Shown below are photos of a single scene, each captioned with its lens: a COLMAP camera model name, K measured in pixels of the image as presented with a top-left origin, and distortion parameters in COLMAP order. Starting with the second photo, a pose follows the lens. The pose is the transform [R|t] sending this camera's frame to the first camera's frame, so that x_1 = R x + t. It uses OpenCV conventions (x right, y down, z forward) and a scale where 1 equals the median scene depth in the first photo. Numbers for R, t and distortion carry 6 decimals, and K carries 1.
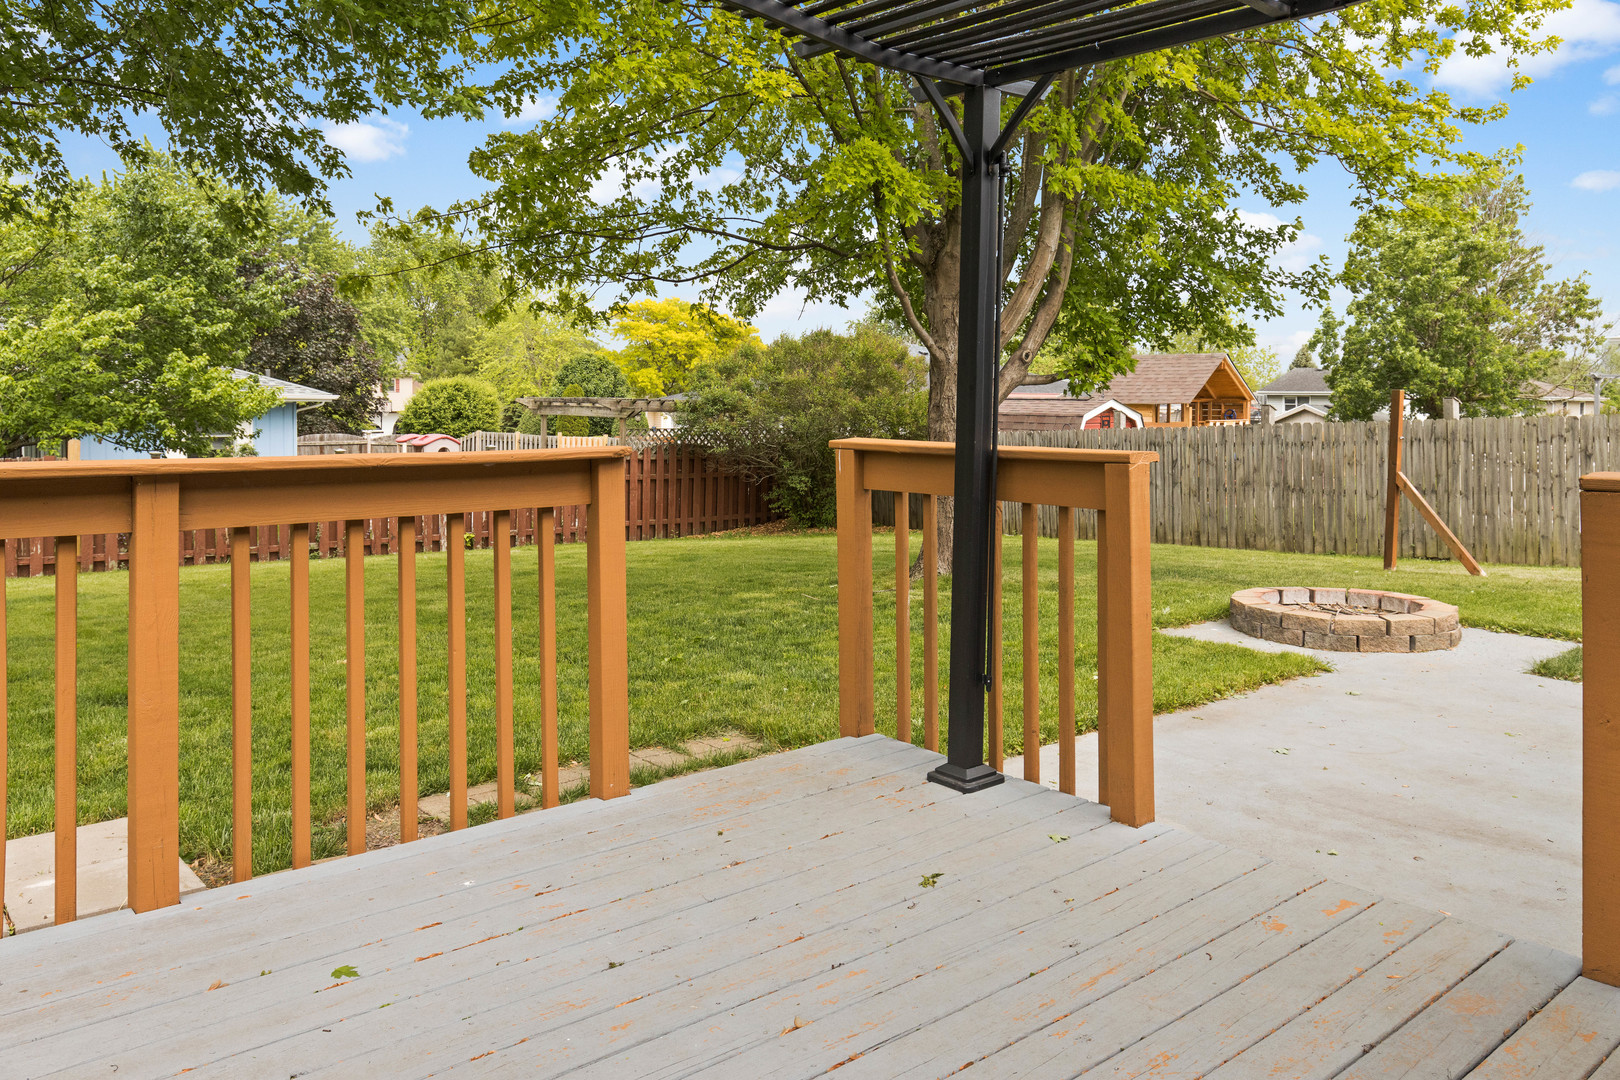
lens RADIAL K [[1240.7, 0, 818.9], [0, 1240.7, 470.6], [0, 0, 1]] dist [0.008823, 0.000881]
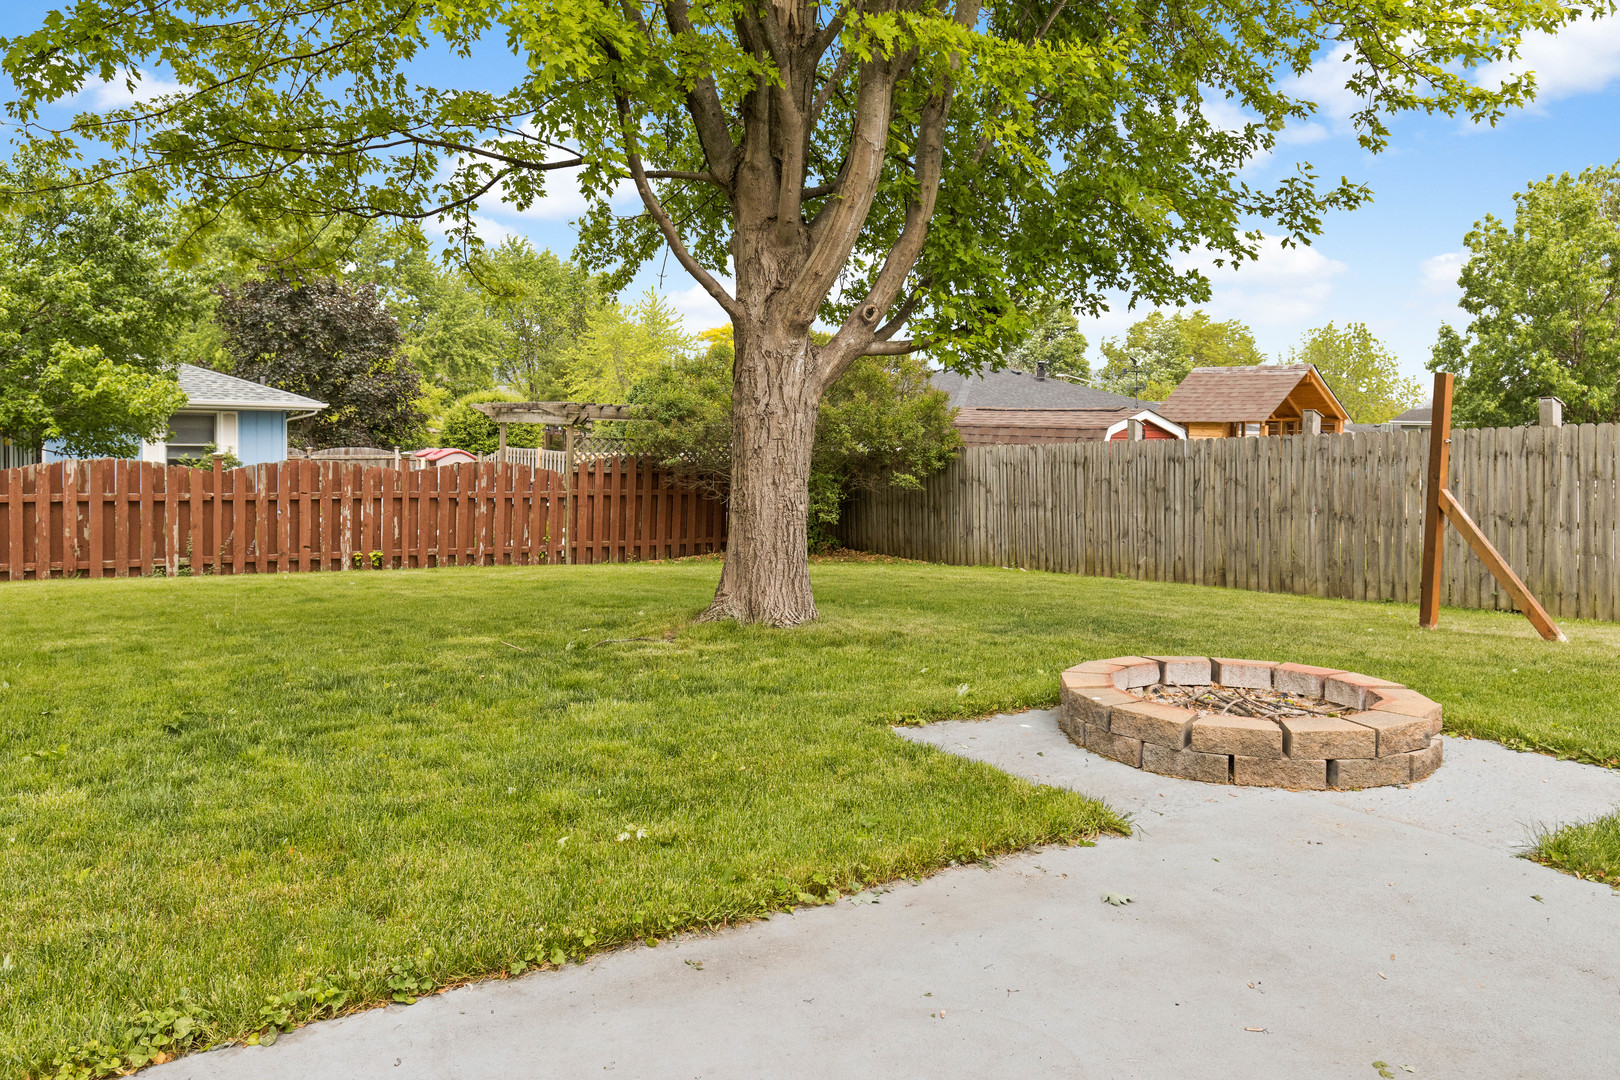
lens RADIAL K [[1229.2, 0, 804.8], [0, 1229.2, 481.6], [0, 0, 1]] dist [0.007637, -0.002434]
pose [[0.993021, 0.015760, -0.116884, 0.140968], [-0.017592, 0.999738, -0.014653, 0.010102], [0.116622, 0.016607, 0.993037, 0.197476]]
